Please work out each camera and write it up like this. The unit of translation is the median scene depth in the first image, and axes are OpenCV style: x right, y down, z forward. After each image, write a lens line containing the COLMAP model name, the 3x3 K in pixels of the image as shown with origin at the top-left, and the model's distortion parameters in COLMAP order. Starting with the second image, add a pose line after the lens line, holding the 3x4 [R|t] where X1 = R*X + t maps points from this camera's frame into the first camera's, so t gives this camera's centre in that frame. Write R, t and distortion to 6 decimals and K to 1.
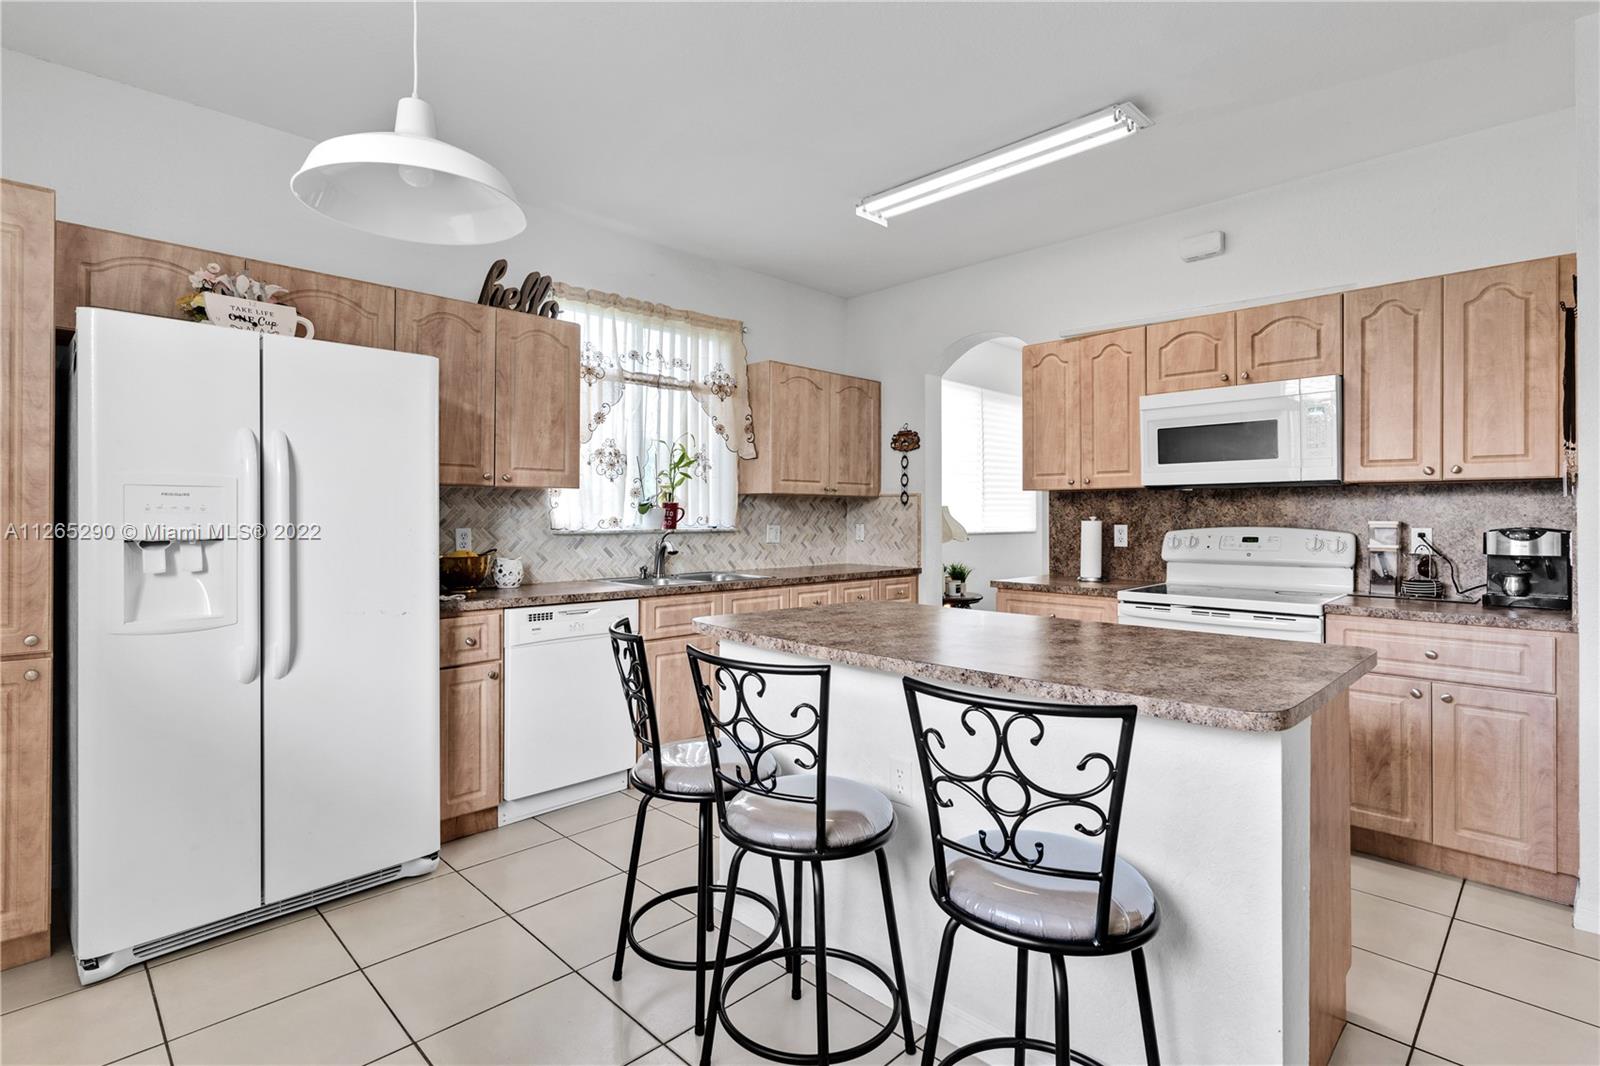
lens RADIAL K [[783.9, 0, 802.5], [0, 783.9, 512.7], [0, 0, 1]] dist [0.001297, 0.001604]
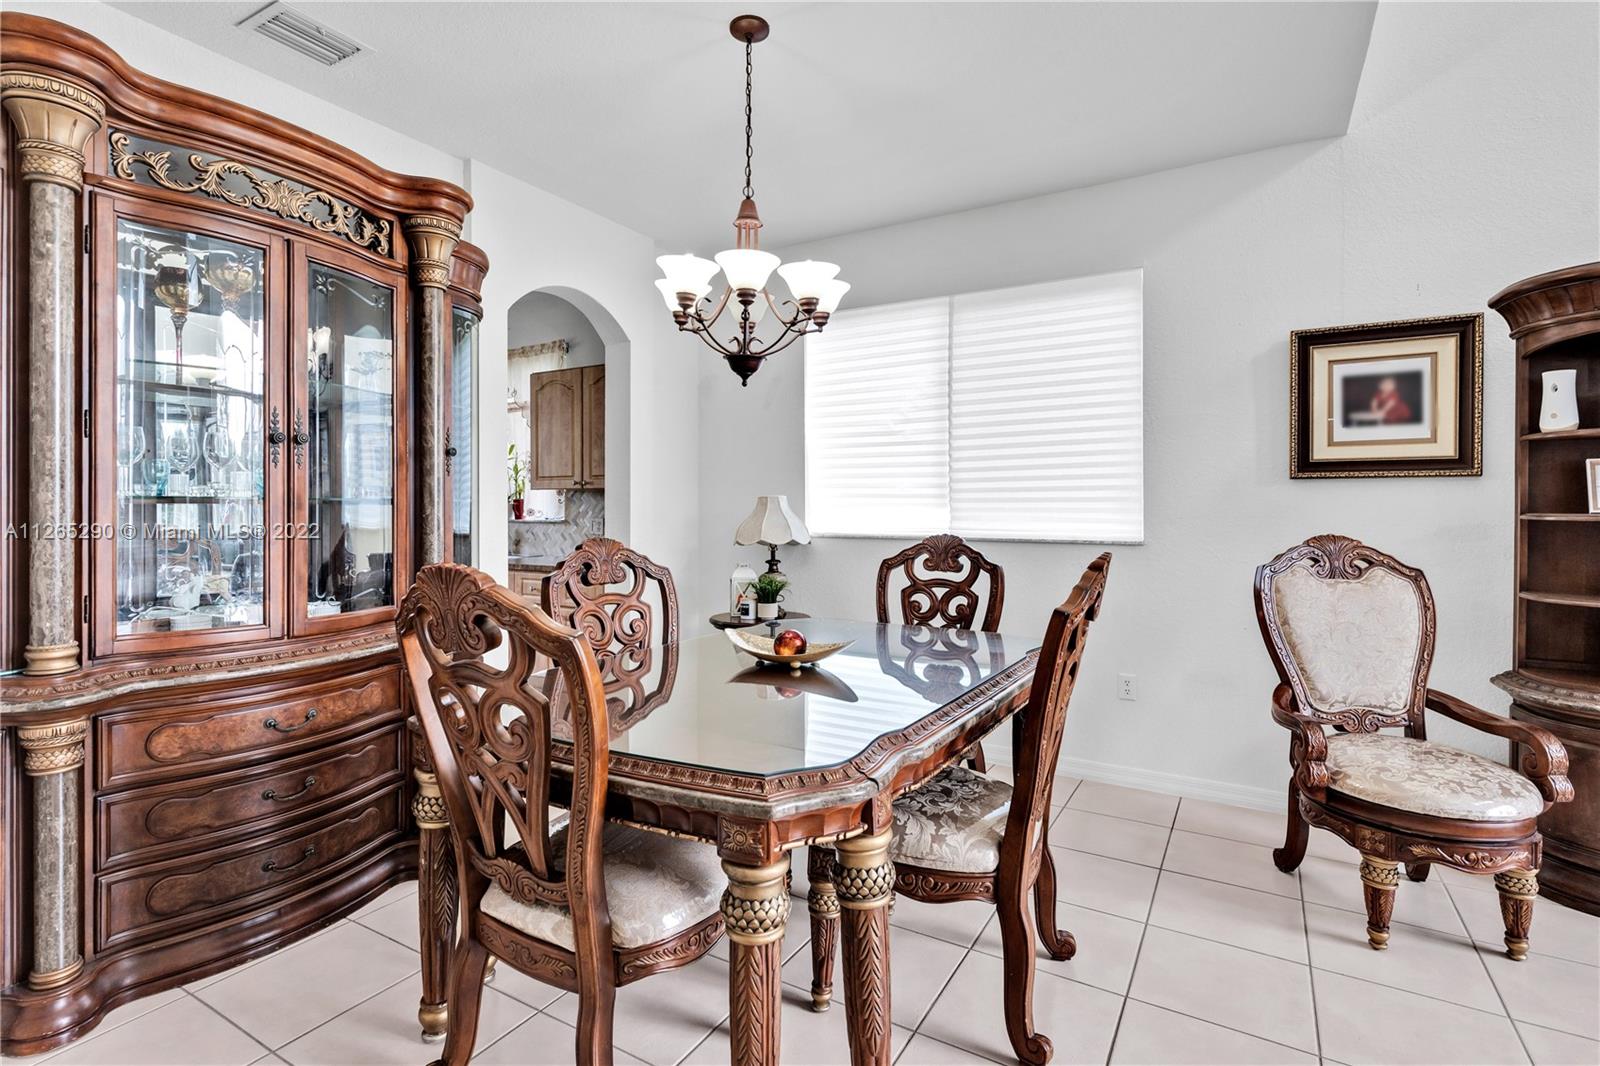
lens RADIAL K [[783.9, 0, 793.2], [0, 783.9, 505.9], [0, 0, 1]] dist [0.001297, 0.001604]
pose [[0.234377, 0.004103, -0.972137, 1.290420], [0.009308, 0.999936, 0.006465, -0.005845], [0.972101, -0.010564, 0.234324, 1.225795]]
